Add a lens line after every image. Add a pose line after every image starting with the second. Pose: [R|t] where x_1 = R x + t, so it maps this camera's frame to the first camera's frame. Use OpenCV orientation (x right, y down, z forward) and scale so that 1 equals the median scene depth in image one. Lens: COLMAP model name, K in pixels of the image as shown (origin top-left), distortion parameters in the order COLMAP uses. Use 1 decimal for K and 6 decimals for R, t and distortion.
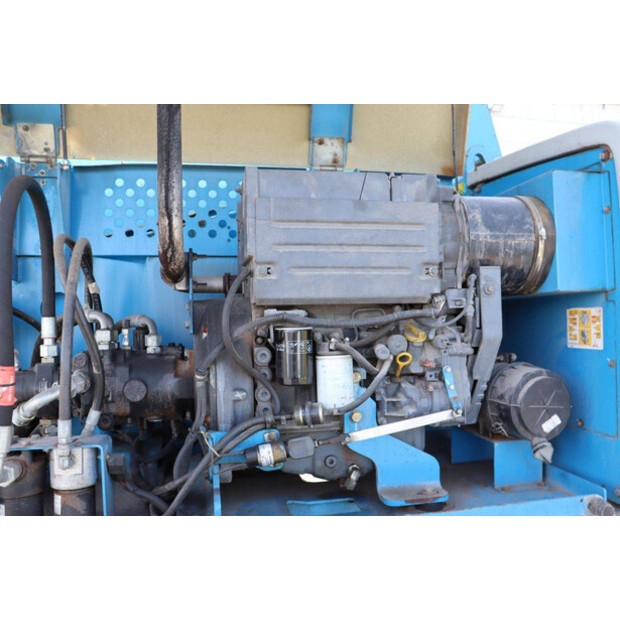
lens RADIAL K [[615.8, 0, 310.0], [0, 615.8, 310.0], [0, 0, 1]] dist [-0.121742, 0.190964]
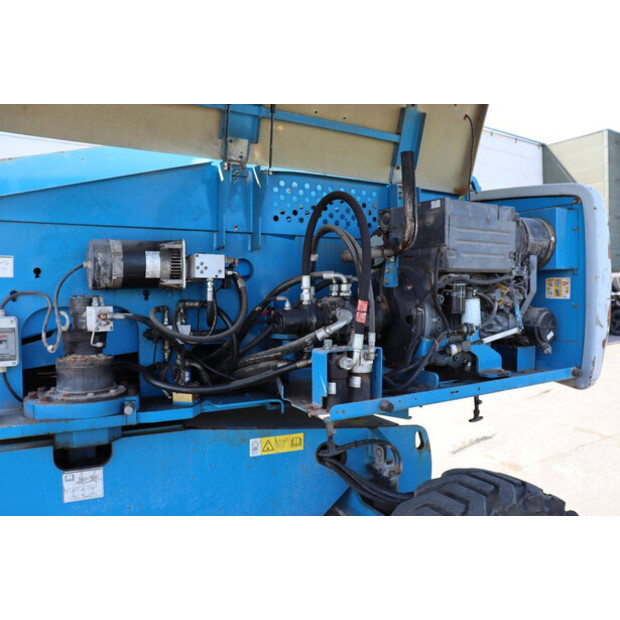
lens RADIAL K [[615.8, 0, 310.0], [0, 615.8, 310.0], [0, 0, 1]] dist [-0.121742, 0.190964]
pose [[0.921716, 0.003247, 0.387852, -1.124676], [-0.023216, 0.998634, 0.046812, 0.029841], [-0.387170, -0.052152, 0.920532, -0.534293]]
